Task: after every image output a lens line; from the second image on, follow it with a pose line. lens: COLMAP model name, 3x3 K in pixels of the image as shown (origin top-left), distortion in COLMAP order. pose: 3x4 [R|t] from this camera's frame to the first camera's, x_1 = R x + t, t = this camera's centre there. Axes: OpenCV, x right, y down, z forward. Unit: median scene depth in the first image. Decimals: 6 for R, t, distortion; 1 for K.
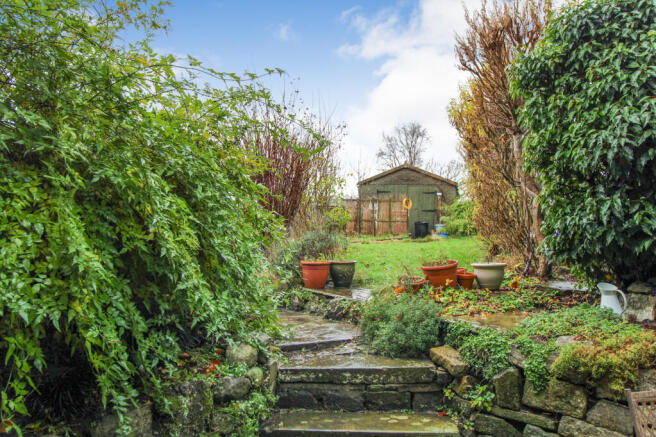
lens RADIAL K [[523.9, 0, 324.1], [0, 523.9, 224.9], [0, 0, 1]] dist [0.003528, -0.006936]
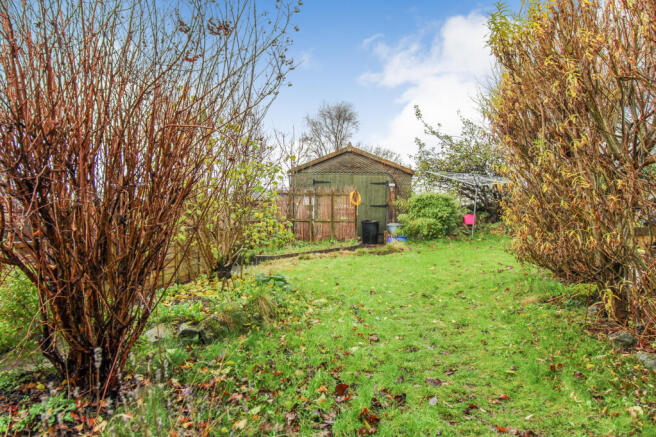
lens RADIAL K [[523.9, 0, 327.8], [0, 523.9, 214.4], [0, 0, 1]] dist [0.003528, -0.006936]
pose [[0.987656, -0.010652, 0.156274, 0.001616], [0.009931, 0.999936, 0.005397, -0.021857], [-0.156322, -0.003779, 0.987699, 0.264251]]
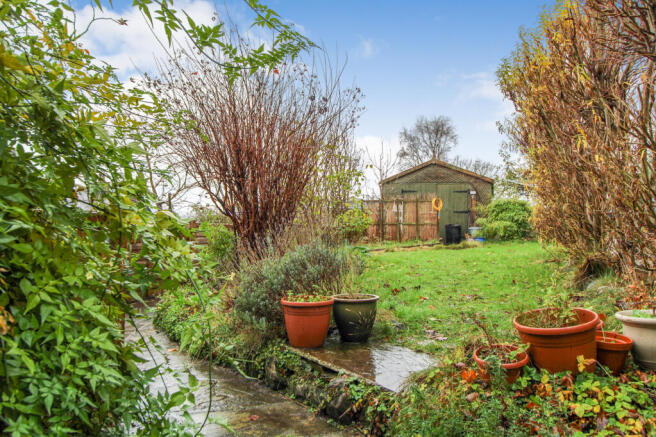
lens RADIAL K [[523.9, 0, 321.0], [0, 523.9, 222.7], [0, 0, 1]] dist [0.003528, -0.006936]
pose [[0.998692, -0.015680, -0.048668, 0.008196], [0.015116, 0.999814, -0.011950, -0.002210], [0.048846, 0.011199, 0.998744, 0.124849]]
